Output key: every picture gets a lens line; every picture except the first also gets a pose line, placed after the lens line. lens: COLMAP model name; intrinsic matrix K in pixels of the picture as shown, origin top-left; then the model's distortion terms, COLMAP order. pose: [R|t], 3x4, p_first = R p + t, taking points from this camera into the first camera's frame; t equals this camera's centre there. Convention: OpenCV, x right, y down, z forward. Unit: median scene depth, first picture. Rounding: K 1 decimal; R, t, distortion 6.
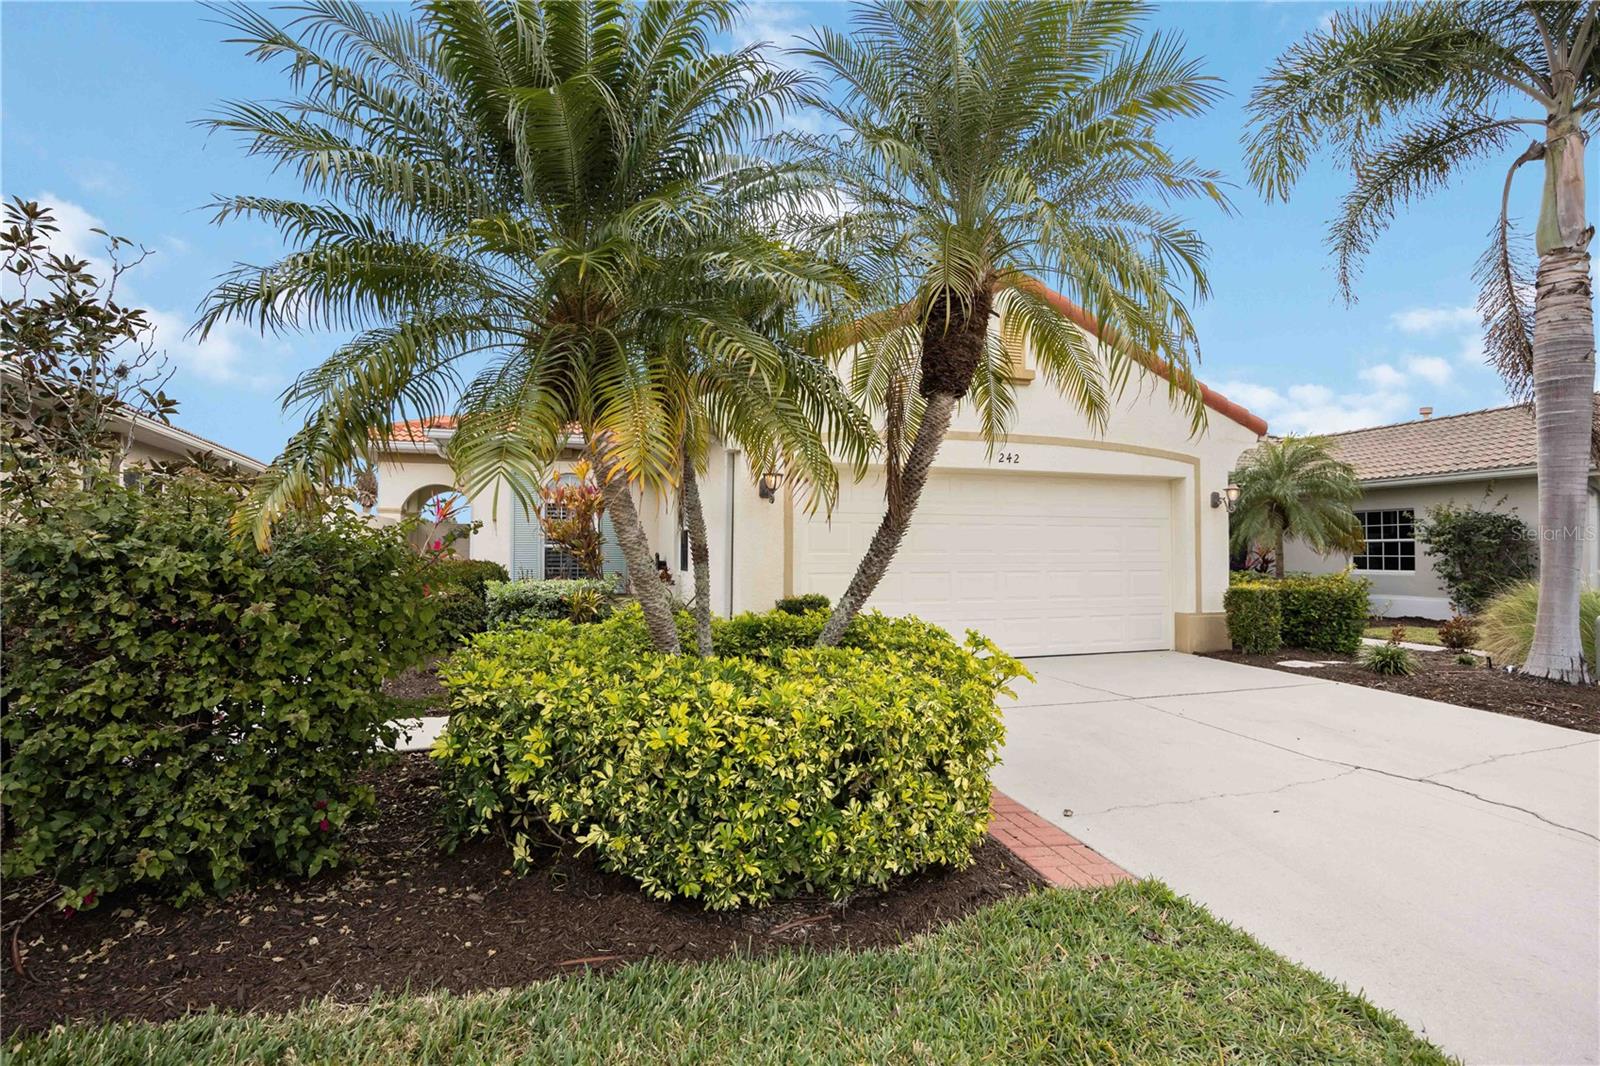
lens RADIAL K [[744.6, 0, 802.1], [0, 744.6, 531.1], [0, 0, 1]] dist [-0.004970, 0.000179]
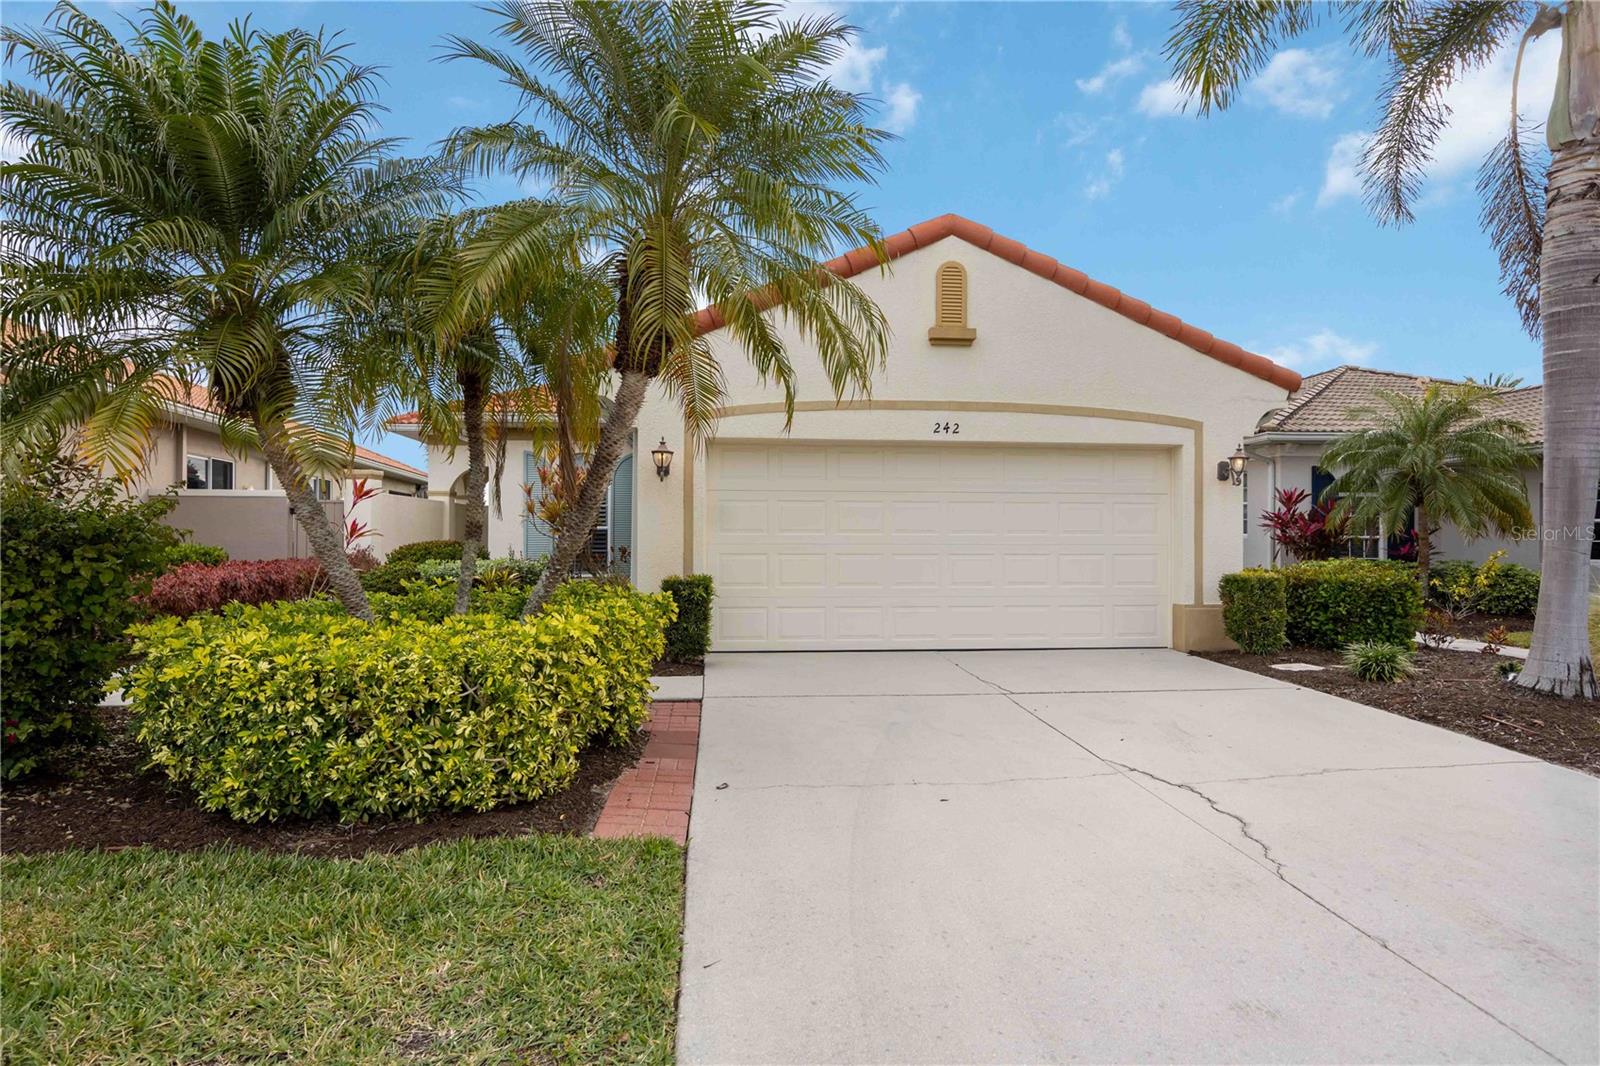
lens RADIAL K [[849.9, 0, 800.4], [0, 849.9, 531.8], [0, 0, 1]] dist [0.001270, -0.001382]
pose [[0.976952, 0.000205, -0.213458, 0.344887], [0.004214, 0.999786, 0.020246, 0.006098], [0.213416, -0.020679, 0.976742, -0.045741]]
